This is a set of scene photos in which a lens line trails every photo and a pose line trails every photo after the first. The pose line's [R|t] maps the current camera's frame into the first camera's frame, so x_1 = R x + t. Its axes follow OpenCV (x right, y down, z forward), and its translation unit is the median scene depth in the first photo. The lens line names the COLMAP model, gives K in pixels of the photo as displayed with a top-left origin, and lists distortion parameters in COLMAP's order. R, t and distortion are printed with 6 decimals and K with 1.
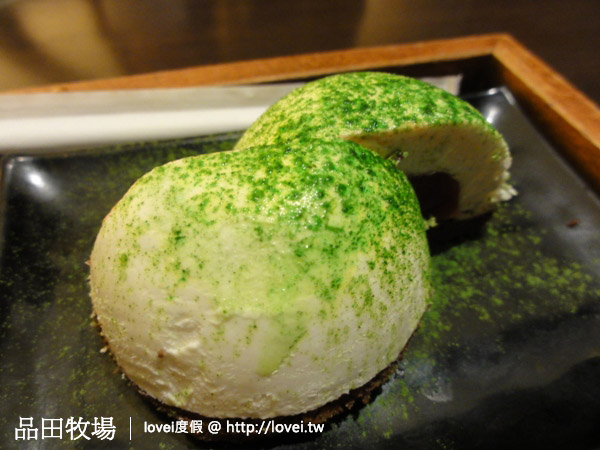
lens RADIAL K [[423.4, 0, 300.2], [0, 423.4, 225.0], [0, 0, 1]] dist [-0.017477, 0.007852]
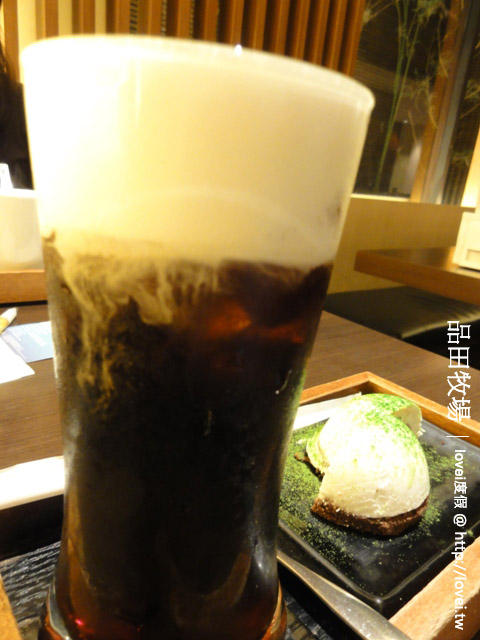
lens RADIAL K [[451.6, 0, 238.3], [0, 451.6, 318.4], [0, 0, 1]] dist [-0.017477, 0.007852]
pose [[0.921393, -0.054308, 0.384818, -2.285398], [0.241470, 0.855860, -0.457380, 0.464643], [-0.304511, 0.514349, 0.801697, -1.780585]]
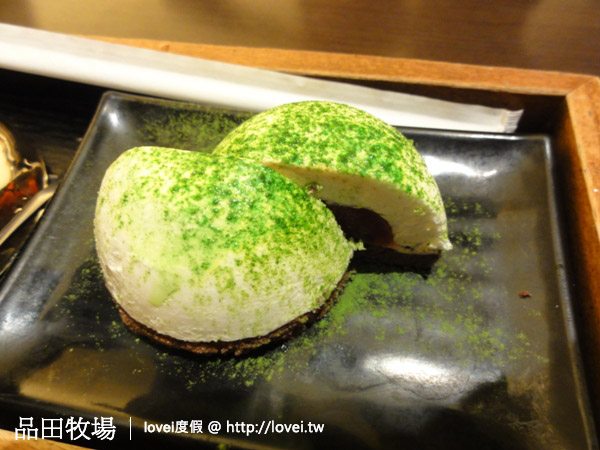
lens RADIAL K [[423.4, 0, 303.5], [0, 423.4, 223.0], [0, 0, 1]] dist [-0.017477, 0.007852]
pose [[0.897061, 0.331940, -0.291715, 0.680865], [-0.291229, 0.940567, 0.174696, -0.309955], [0.332367, -0.071757, 0.940417, -0.192832]]
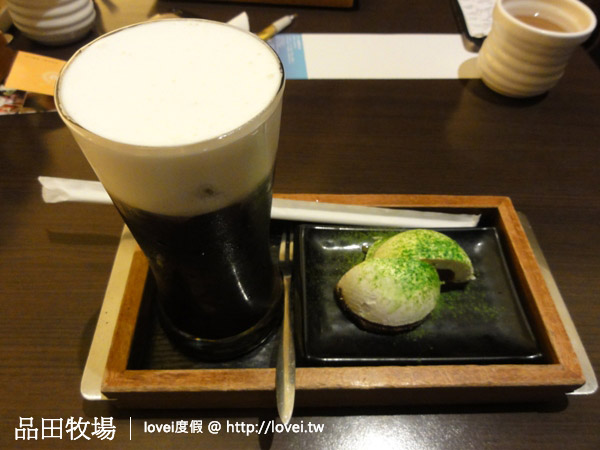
lens RADIAL K [[423.4, 0, 298.1], [0, 423.4, 223.1], [0, 0, 1]] dist [-0.017477, 0.007852]
pose [[0.967749, 0.204244, -0.147469, -0.489197], [-0.198259, 0.978641, 0.054362, -0.541209], [0.155422, -0.023372, 0.987572, -3.073765]]
